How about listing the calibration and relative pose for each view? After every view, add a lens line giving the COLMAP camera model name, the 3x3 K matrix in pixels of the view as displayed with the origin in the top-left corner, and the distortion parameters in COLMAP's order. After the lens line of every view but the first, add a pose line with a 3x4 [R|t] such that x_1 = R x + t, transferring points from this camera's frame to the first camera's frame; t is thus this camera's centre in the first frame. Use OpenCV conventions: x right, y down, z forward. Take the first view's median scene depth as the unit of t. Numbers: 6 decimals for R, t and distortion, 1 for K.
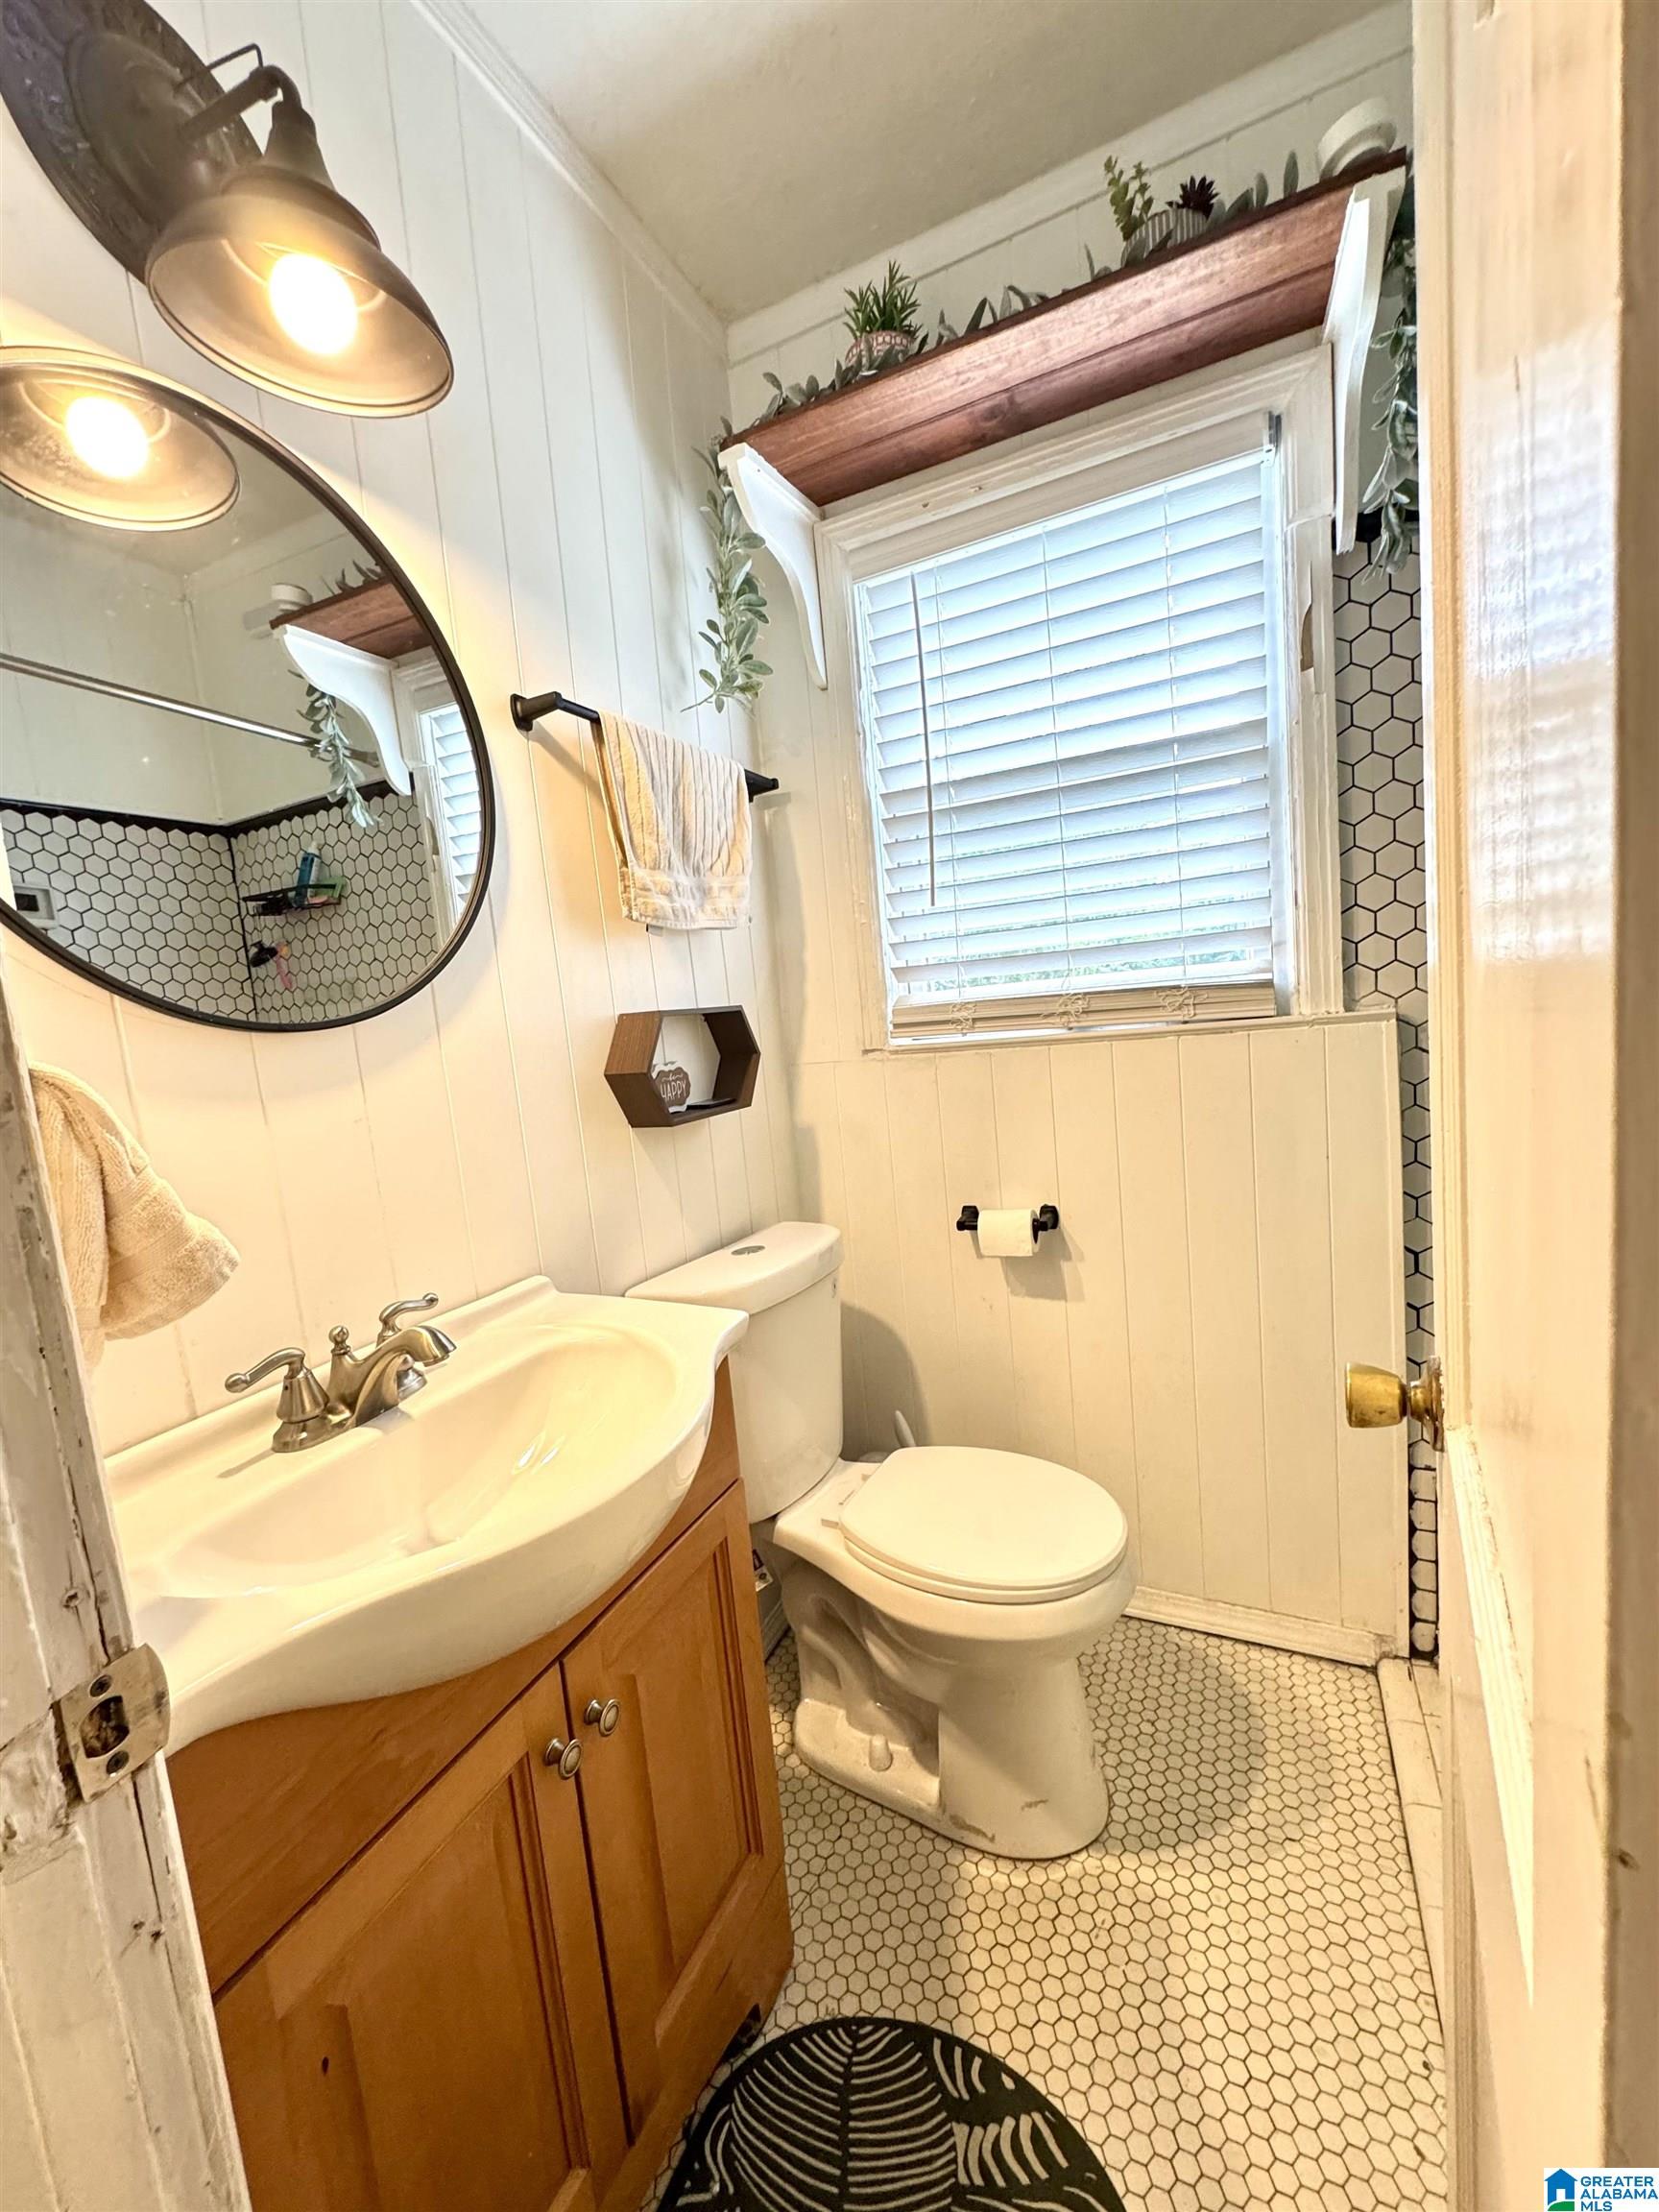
lens RADIAL K [[889.4, 0, 829.5], [0, 889.4, 1106.0], [0, 0, 1]] dist [-0.002495, 0.000877]
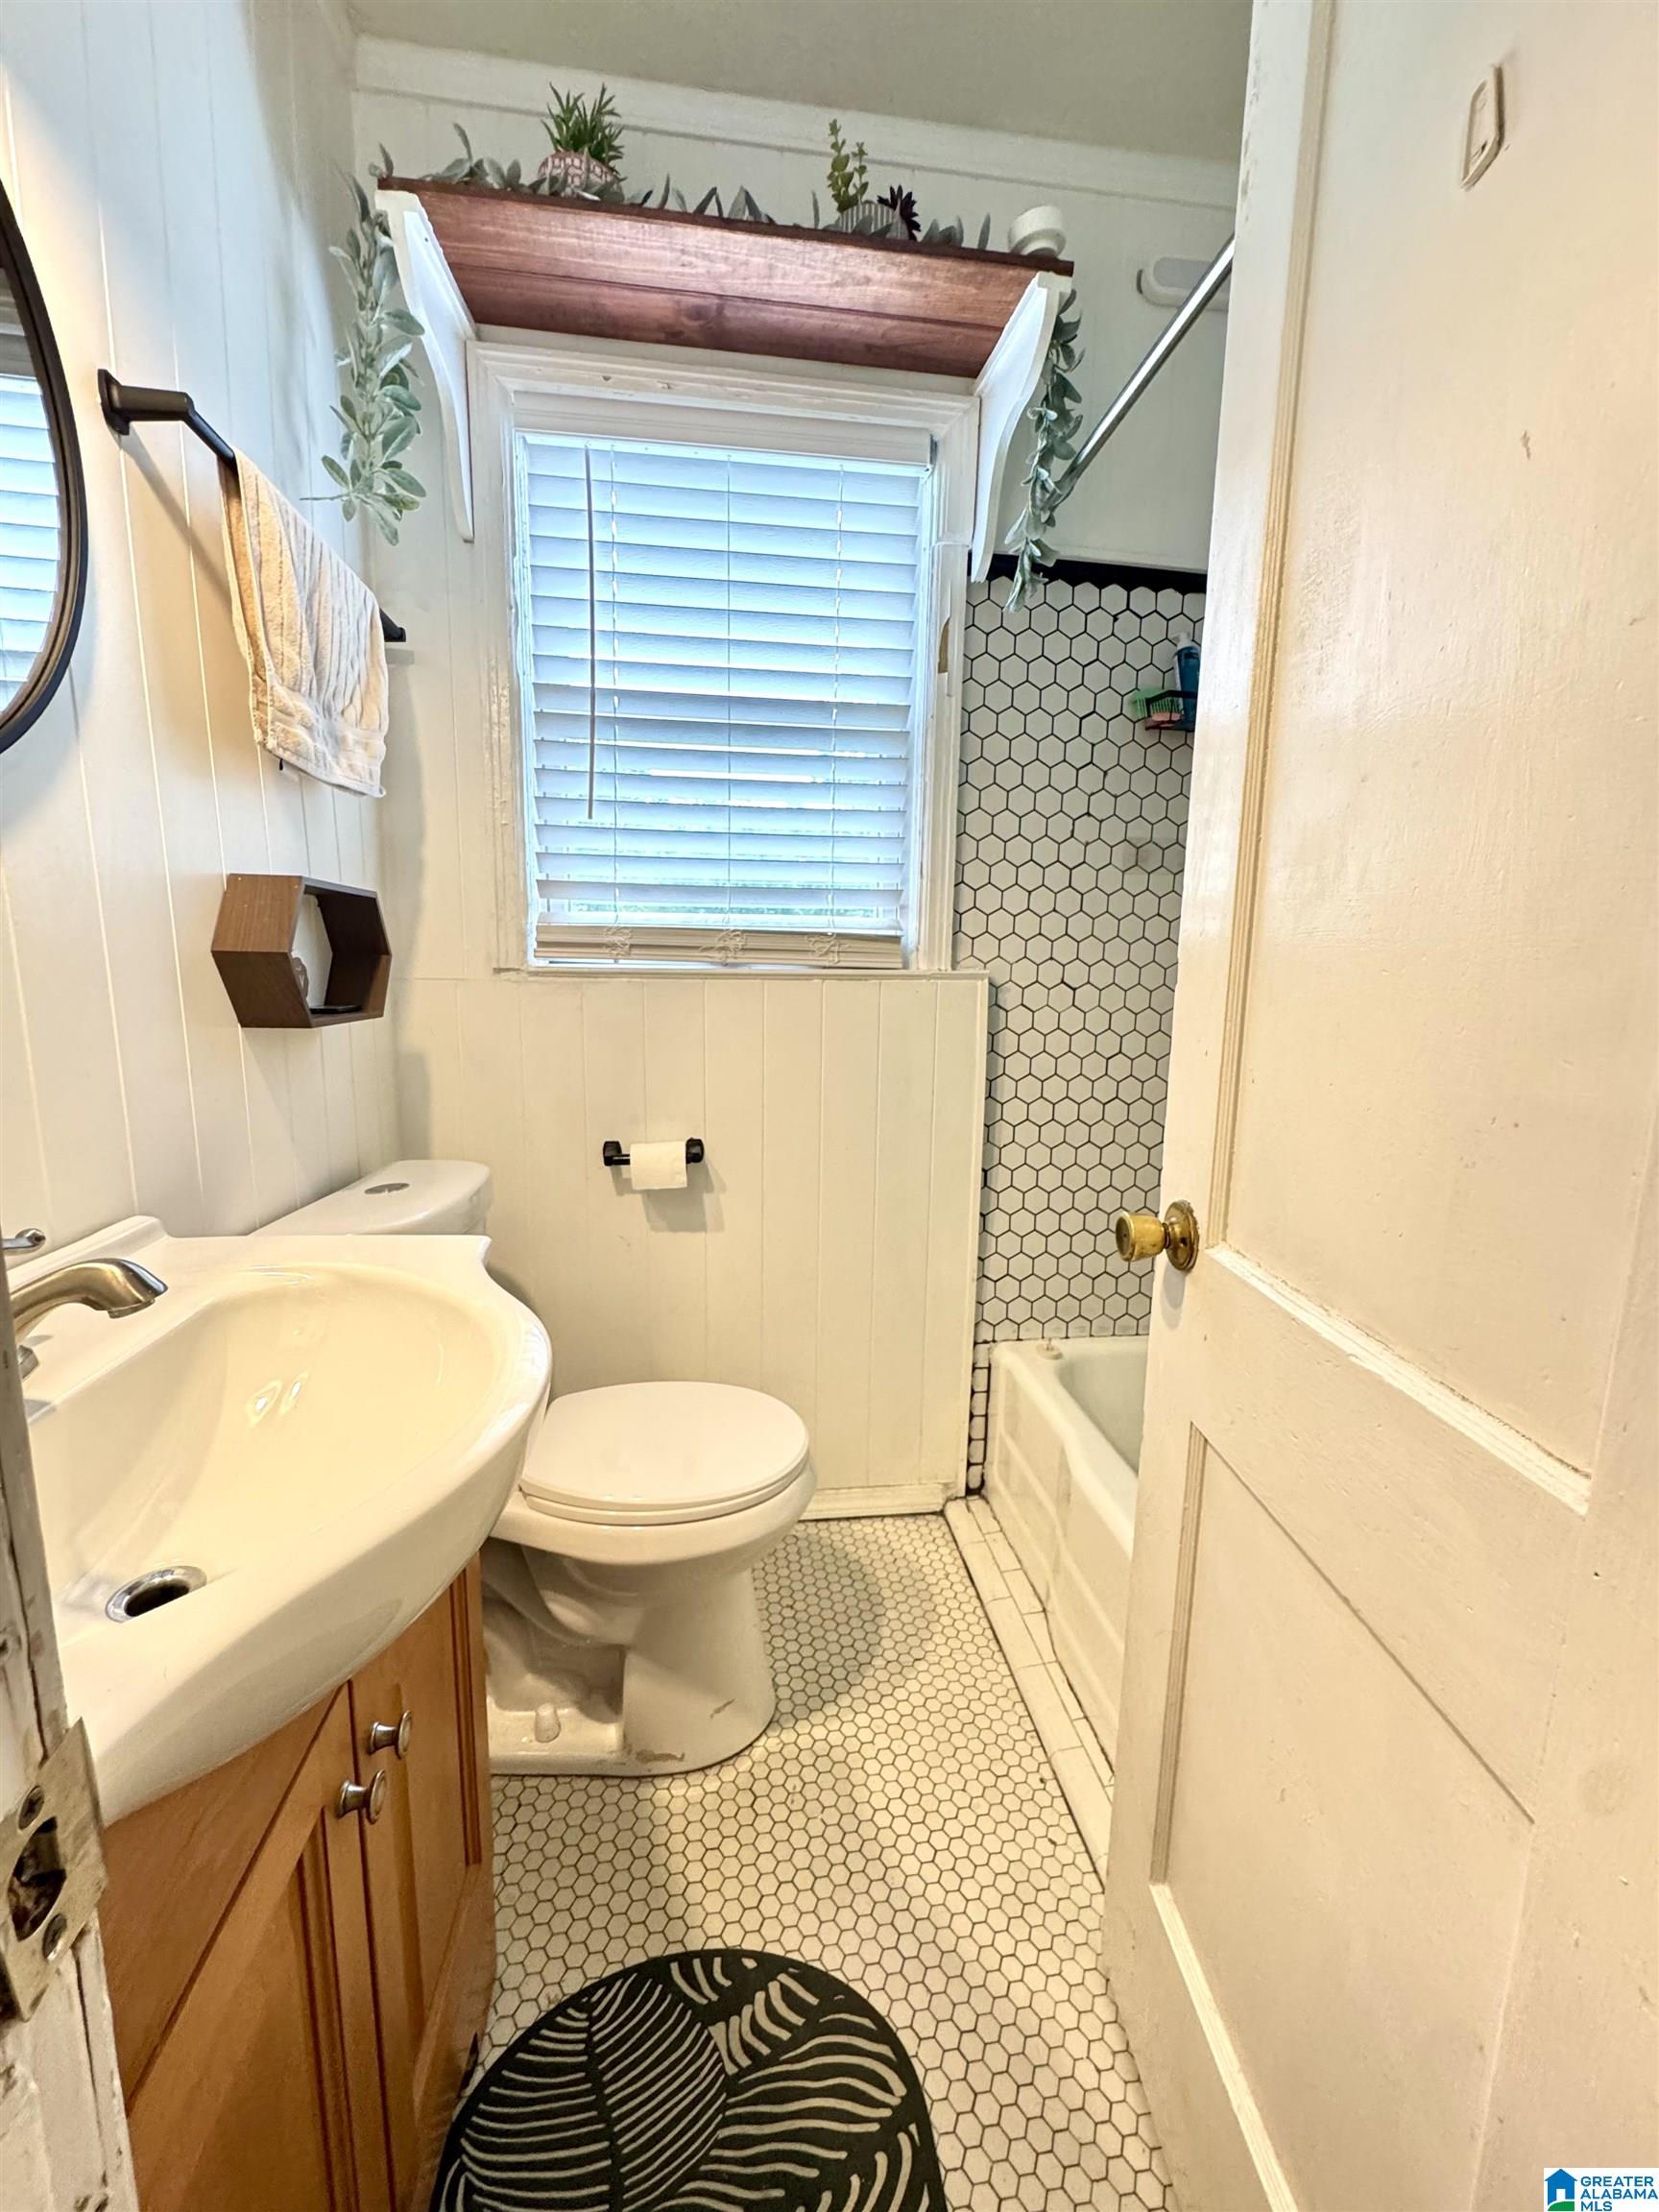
lens RADIAL K [[889.4, 0, 829.5], [0, 889.4, 1106.0], [0, 0, 1]] dist [-0.002495, 0.000877]
pose [[0.832431, 0.016898, 0.553871, -0.236932], [-0.032221, 0.999320, 0.017937, 0.065395], [-0.553192, -0.032777, 0.832409, 0.095650]]
